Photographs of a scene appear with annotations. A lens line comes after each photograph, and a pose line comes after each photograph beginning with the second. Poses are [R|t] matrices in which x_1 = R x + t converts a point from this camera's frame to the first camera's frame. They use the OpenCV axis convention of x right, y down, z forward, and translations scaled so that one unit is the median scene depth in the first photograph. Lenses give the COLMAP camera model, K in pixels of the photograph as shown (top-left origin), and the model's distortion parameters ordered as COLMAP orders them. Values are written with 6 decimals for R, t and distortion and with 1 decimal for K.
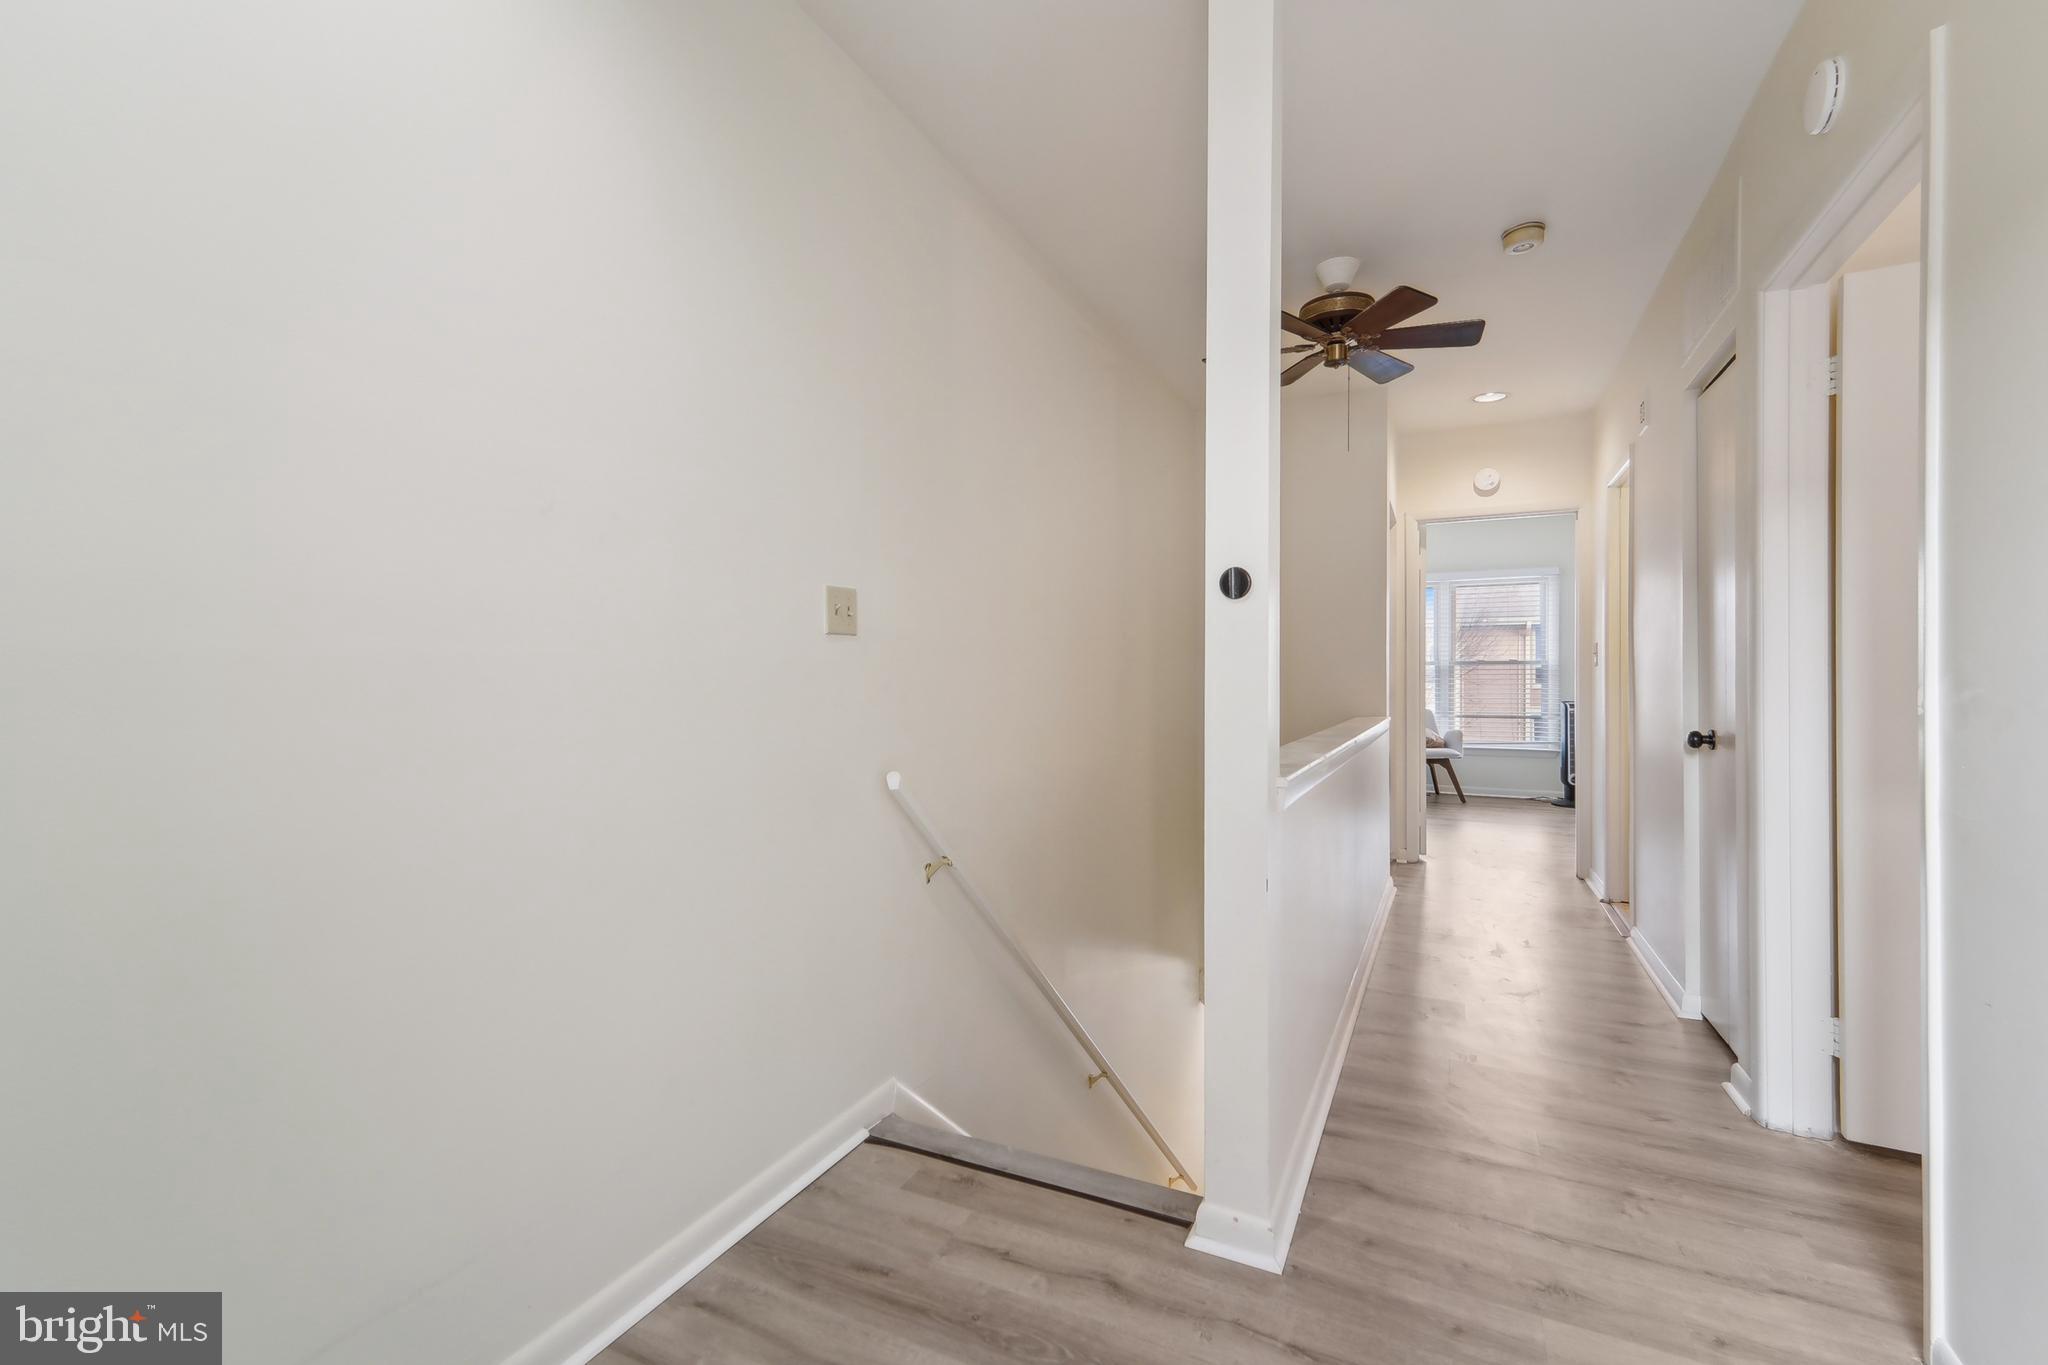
lens RADIAL K [[881.4, 0, 1024.0], [0, 881.4, 682.5], [0, 0, 1]] dist [-0.055816, -0.000037]
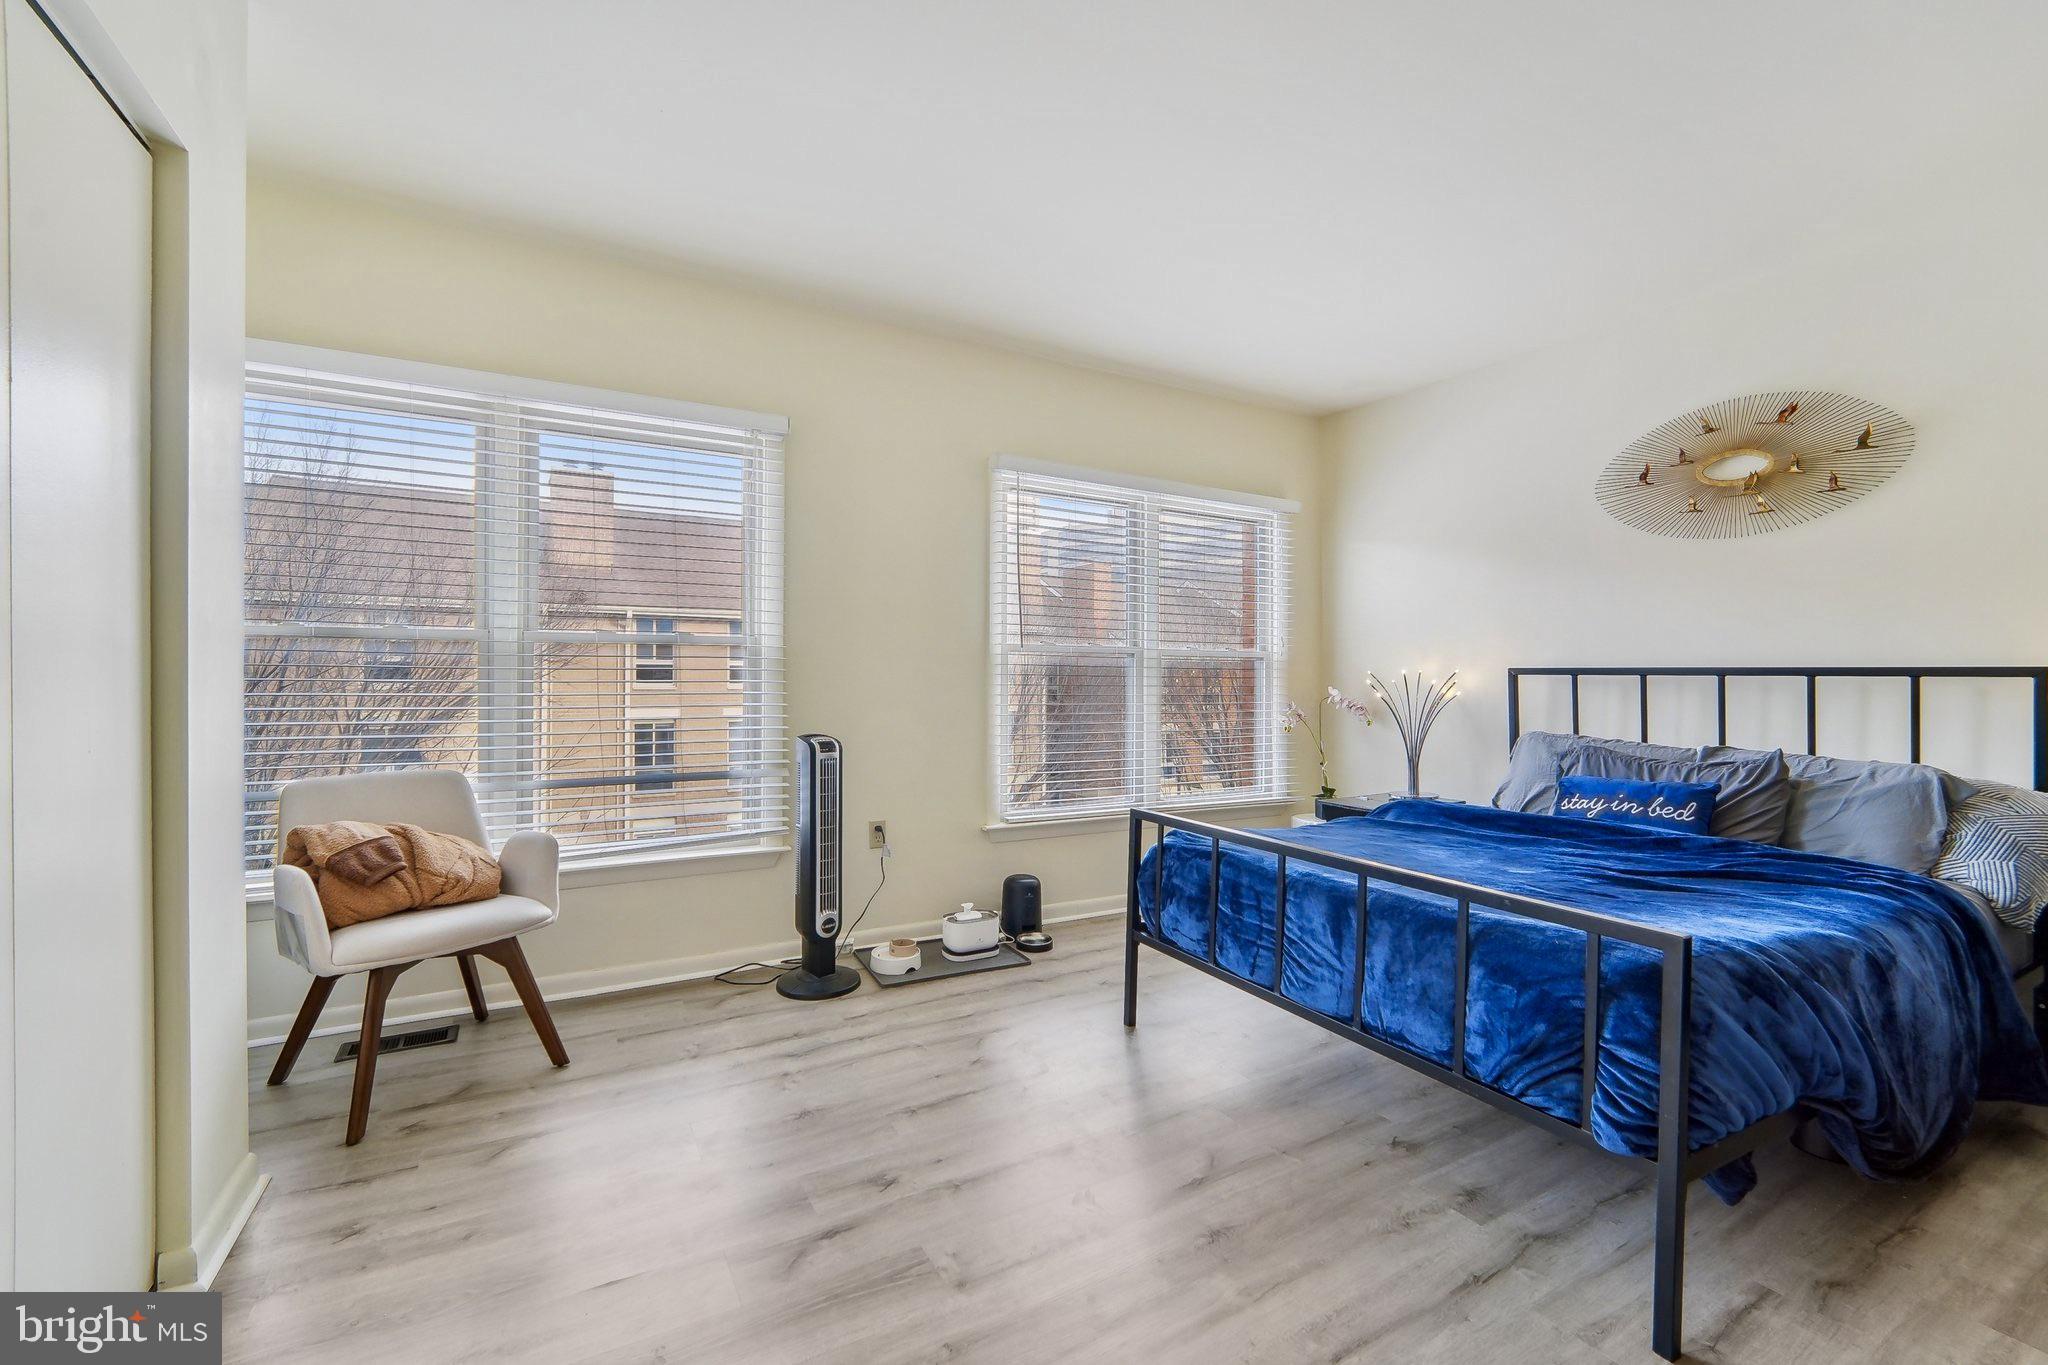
lens RADIAL K [[881.4, 0, 1024.0], [0, 881.4, 682.5], [0, 0, 1]] dist [-0.055816, -0.000037]
pose [[0.555432, 0.002766, 0.831558, 0.327155], [0.006324, 0.999952, -0.007550, 0.000208], [-0.831538, 0.009452, 0.555387, 0.663937]]
